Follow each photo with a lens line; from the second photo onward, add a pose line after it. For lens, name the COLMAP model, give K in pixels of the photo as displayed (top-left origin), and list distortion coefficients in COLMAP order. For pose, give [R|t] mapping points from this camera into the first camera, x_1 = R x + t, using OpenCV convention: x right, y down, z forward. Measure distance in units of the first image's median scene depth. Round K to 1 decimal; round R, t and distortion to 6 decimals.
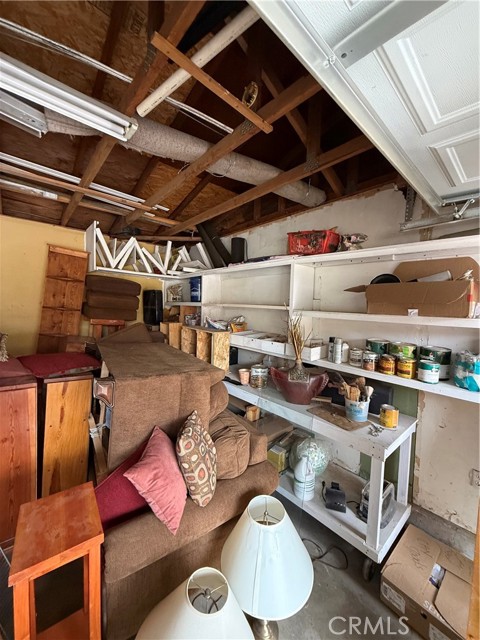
lens RADIAL K [[254.3, 0, 240.0], [0, 254.3, 320.0], [0, 0, 1]] dist [0.000367, 0.000063]
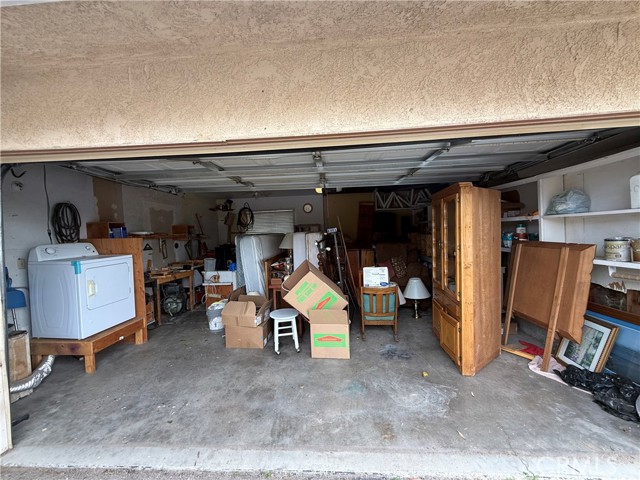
lens RADIAL K [[254.3, 0, 320.0], [0, 254.3, 240.0], [0, 0, 1]] dist [0.000367, 0.000063]
pose [[0.708511, -0.031016, -0.705018, 0.610832], [0.019749, 0.999514, -0.024125, 0.100512], [0.705423, 0.003169, 0.708779, -0.882214]]
